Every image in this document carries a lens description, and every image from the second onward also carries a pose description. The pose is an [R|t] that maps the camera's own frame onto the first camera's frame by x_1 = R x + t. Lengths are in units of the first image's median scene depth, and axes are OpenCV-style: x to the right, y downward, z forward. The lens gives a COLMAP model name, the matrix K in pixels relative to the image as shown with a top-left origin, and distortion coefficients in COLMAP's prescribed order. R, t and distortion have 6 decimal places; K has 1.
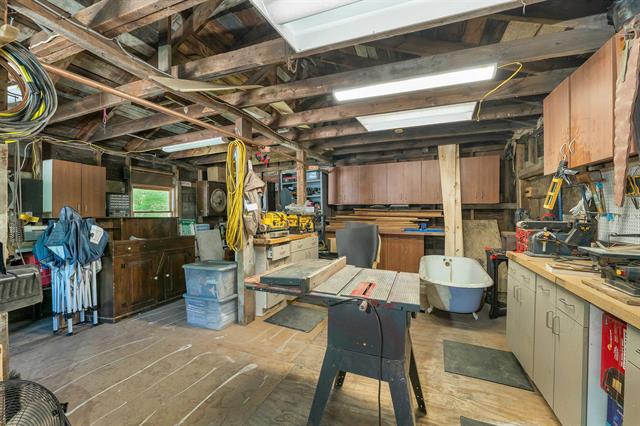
lens RADIAL K [[273.1, 0, 317.5], [0, 273.1, 210.4], [0, 0, 1]] dist [0.001650, -0.000283]
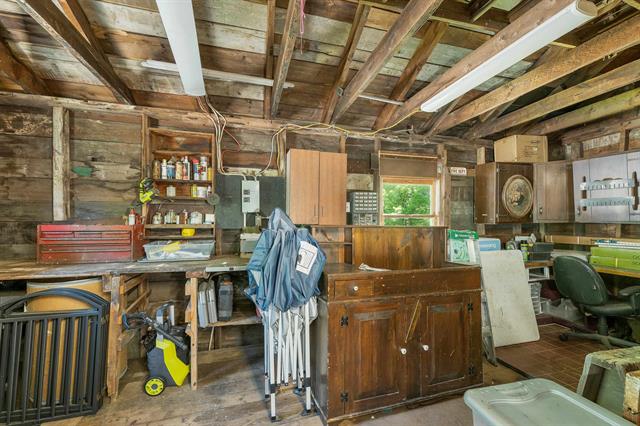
lens RADIAL K [[273.1, 0, 317.5], [0, 273.1, 210.4], [0, 0, 1]] dist [0.001650, -0.000283]
pose [[0.617209, -0.000025, -0.786799, -0.231793], [-0.004126, 0.999986, -0.003268, -0.005594], [0.786789, 0.005263, 0.617200, 0.445699]]
